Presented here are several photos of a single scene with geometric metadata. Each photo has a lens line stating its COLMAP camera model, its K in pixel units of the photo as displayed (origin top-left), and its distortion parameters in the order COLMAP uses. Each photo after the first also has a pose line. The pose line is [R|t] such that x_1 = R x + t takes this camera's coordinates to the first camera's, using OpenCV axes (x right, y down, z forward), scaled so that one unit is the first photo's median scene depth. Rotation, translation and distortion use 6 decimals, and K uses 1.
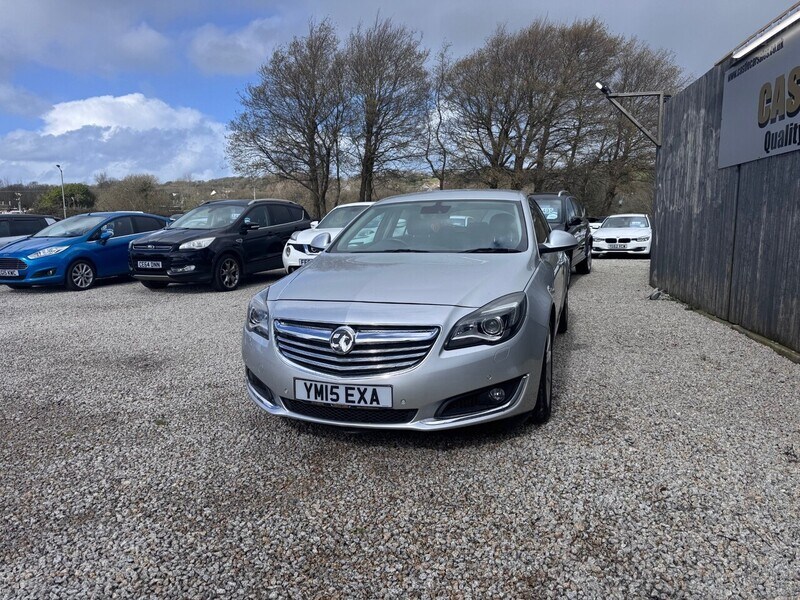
lens RADIAL K [[567.3, 0, 398.5], [0, 567.3, 299.4], [0, 0, 1]] dist [0.058375, -0.060316]
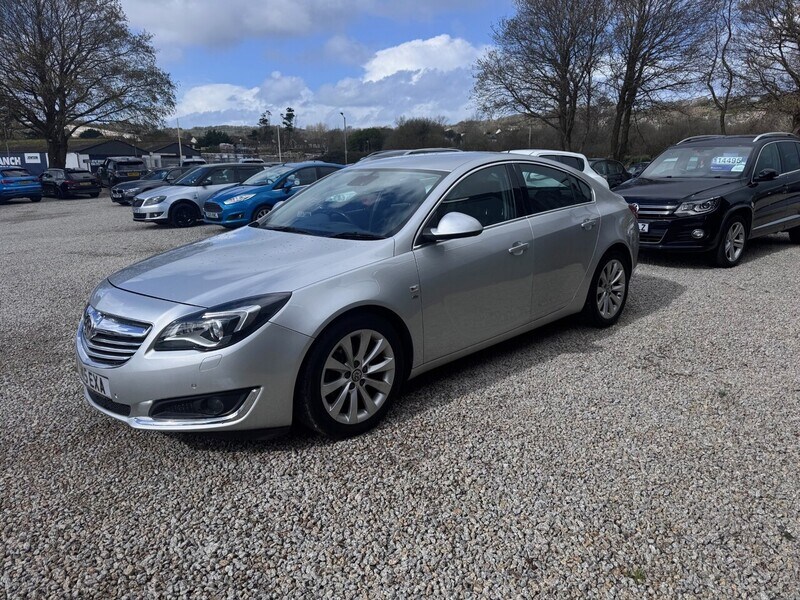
lens RADIAL K [[567.3, 0, 398.5], [0, 567.3, 299.4], [0, 0, 1]] dist [0.058375, -0.060316]
pose [[0.895022, 0.103019, -0.433962, 0.406533], [-0.057808, 0.991547, 0.116160, -0.061581], [0.442260, -0.078880, 0.893411, 0.157740]]
